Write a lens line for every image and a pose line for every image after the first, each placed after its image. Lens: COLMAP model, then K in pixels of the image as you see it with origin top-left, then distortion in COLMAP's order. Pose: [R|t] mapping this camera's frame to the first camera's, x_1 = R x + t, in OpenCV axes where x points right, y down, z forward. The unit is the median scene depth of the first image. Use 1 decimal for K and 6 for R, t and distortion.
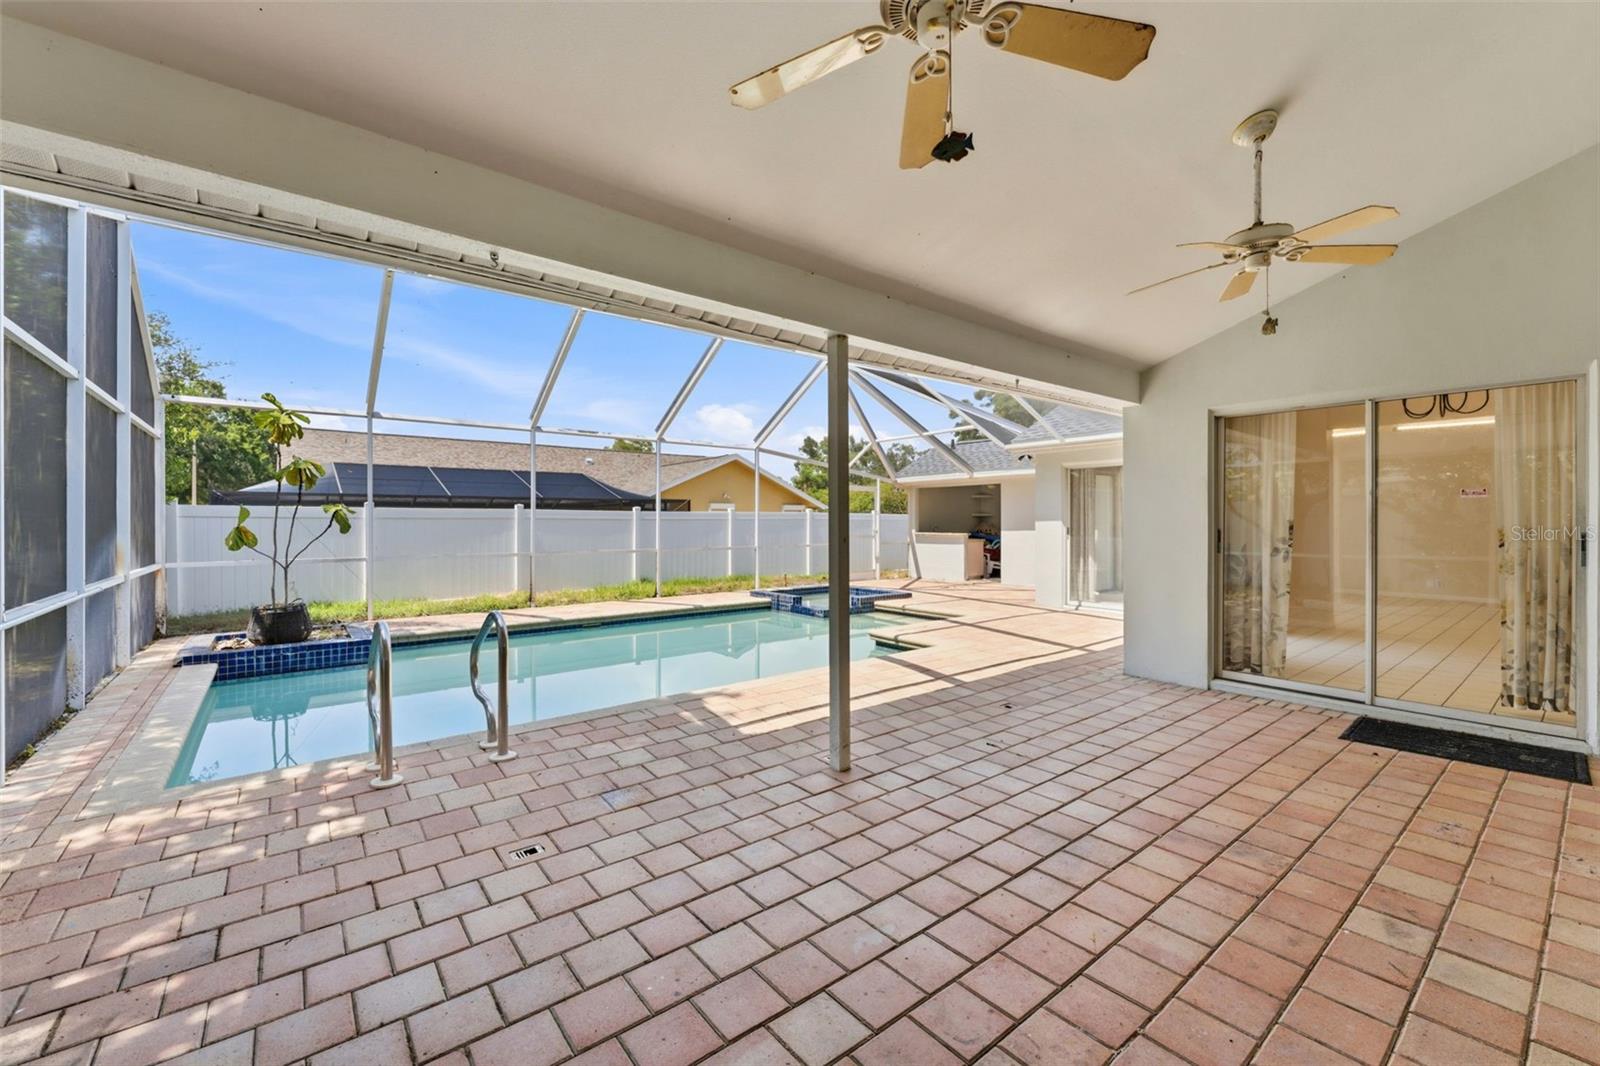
lens RADIAL K [[654.6, 0, 811.7], [0, 654.6, 523.6], [0, 0, 1]] dist [-0.003714, -0.000064]
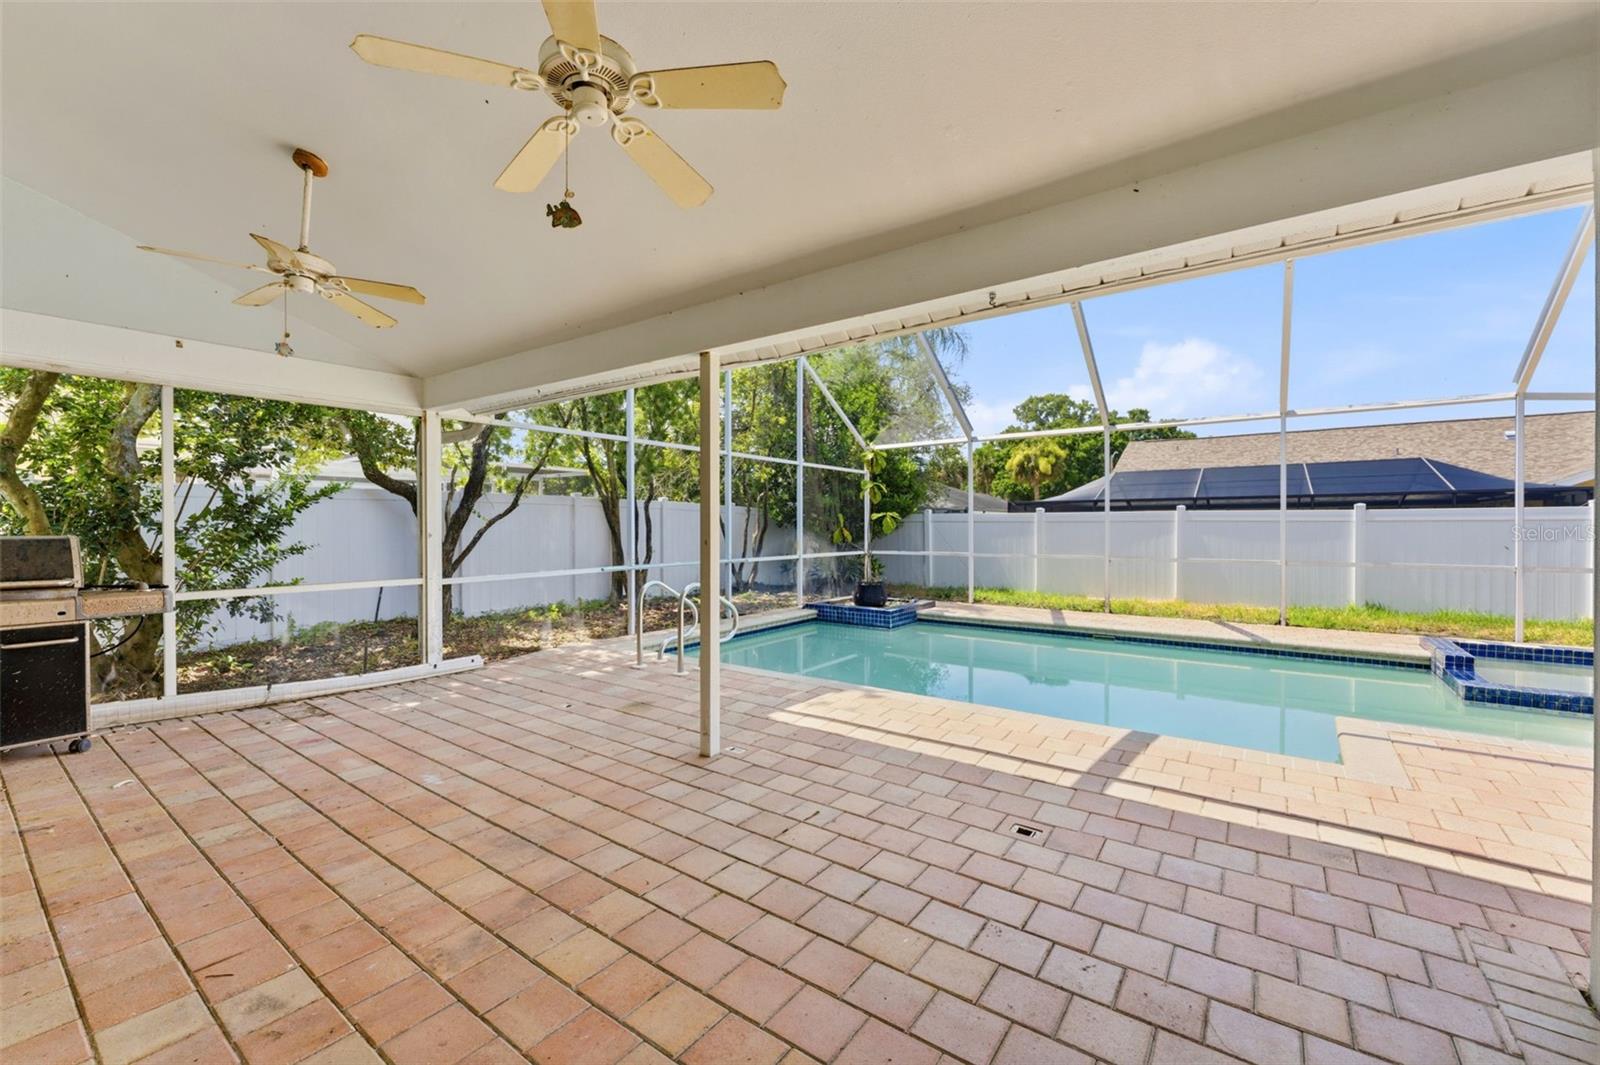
lens RADIAL K [[654.6, 0, 805.1], [0, 654.6, 533.1], [0, 0, 1]] dist [-0.003714, -0.000064]
pose [[0.253380, 0.012755, -0.967283, 1.034473], [-0.000867, 0.999916, 0.012958, -0.008110], [0.967366, -0.002445, 0.253369, 0.801348]]
